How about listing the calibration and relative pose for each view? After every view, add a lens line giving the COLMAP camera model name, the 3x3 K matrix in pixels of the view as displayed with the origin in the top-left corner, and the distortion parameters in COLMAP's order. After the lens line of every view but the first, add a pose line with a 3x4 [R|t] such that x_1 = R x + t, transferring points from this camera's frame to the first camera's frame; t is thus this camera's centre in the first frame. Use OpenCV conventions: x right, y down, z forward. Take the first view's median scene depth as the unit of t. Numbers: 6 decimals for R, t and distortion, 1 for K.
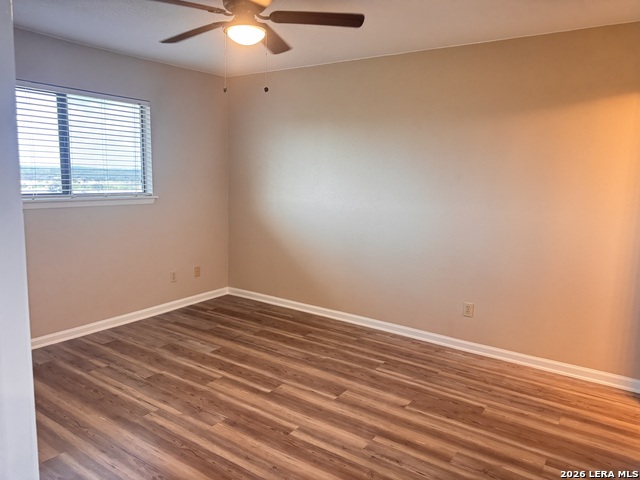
lens RADIAL K [[449.6, 0, 320.8], [0, 449.6, 239.8], [0, 0, 1]] dist [0.056413, -0.067127]
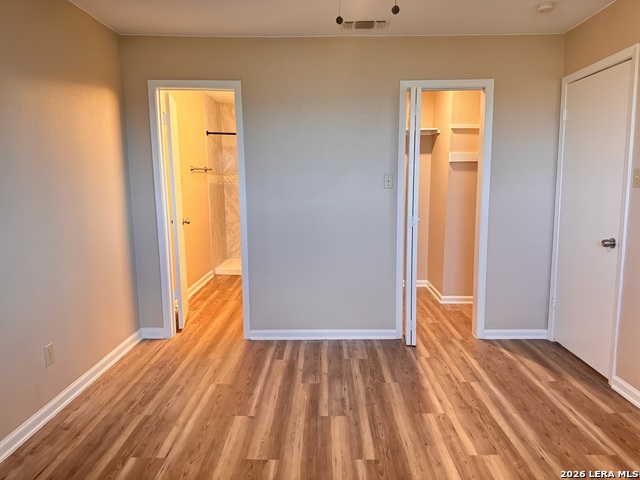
lens RADIAL K [[449.6, 0, 320.3], [0, 449.6, 238.6], [0, 0, 1]] dist [0.056413, -0.067127]
pose [[-0.552793, -0.135873, 0.822167, -0.585376], [0.109170, 0.966307, 0.233095, -0.174047], [-0.826137, 0.218609, -0.519334, 1.258555]]
